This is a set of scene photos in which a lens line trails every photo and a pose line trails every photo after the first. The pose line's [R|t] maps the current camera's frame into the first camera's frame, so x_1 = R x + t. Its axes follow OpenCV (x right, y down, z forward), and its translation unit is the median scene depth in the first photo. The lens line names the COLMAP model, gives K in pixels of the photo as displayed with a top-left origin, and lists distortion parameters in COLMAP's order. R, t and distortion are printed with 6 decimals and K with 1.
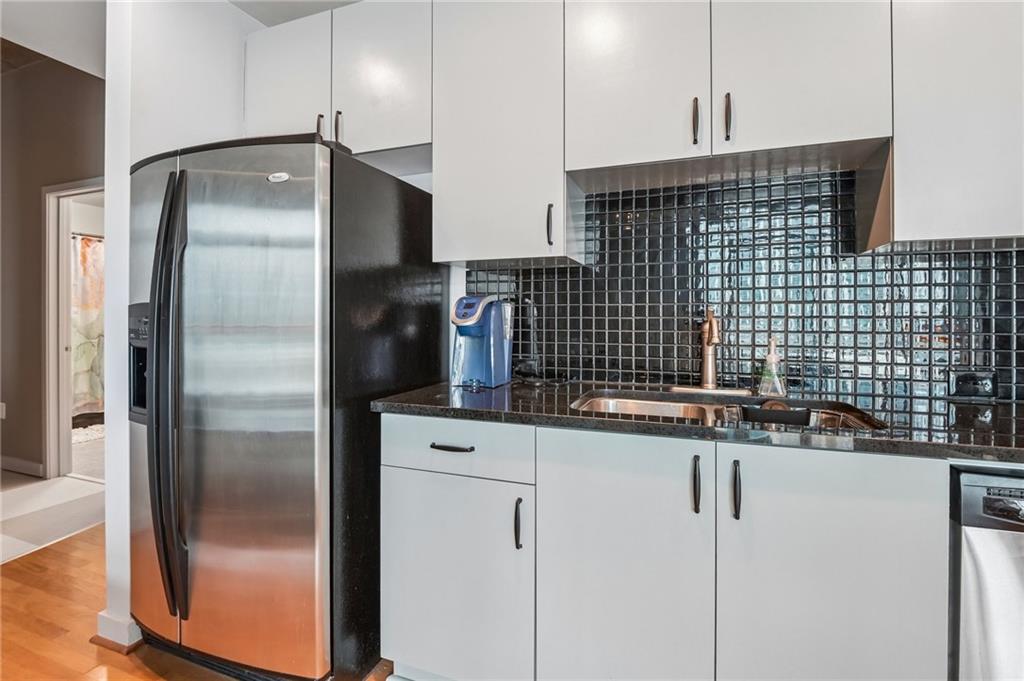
lens RADIAL K [[474.4, 0, 515.8], [0, 474.4, 336.0], [0, 0, 1]] dist [-0.003836, -0.001376]
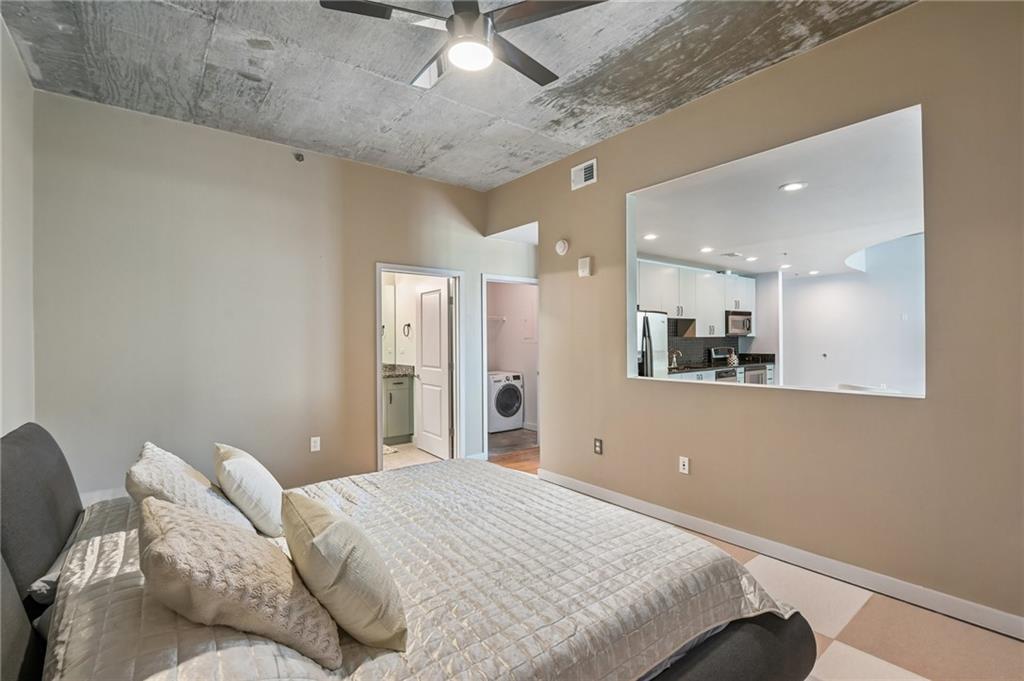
lens RADIAL K [[474.4, 0, 515.8], [0, 474.4, 336.0], [0, 0, 1]] dist [-0.003836, -0.001376]
pose [[0.522421, -0.002432, 0.852684, -4.624403], [0.042558, 0.998824, -0.023226, -0.147574], [-0.851625, 0.048422, 0.521910, -0.126413]]
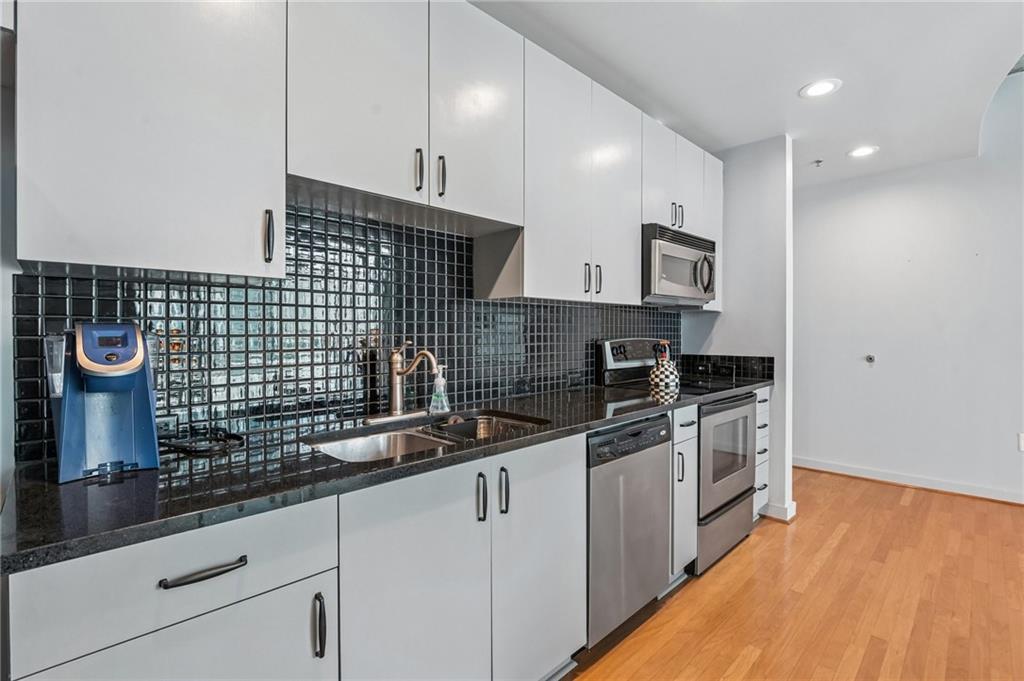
lens RADIAL K [[474.4, 0, 515.8], [0, 474.4, 336.0], [0, 0, 1]] dist [-0.003836, -0.001376]
pose [[0.429409, -0.010323, 0.903051, -0.506227], [0.038563, 0.999232, -0.006914, -0.055568], [-0.902286, 0.037794, 0.429478, 0.336628]]
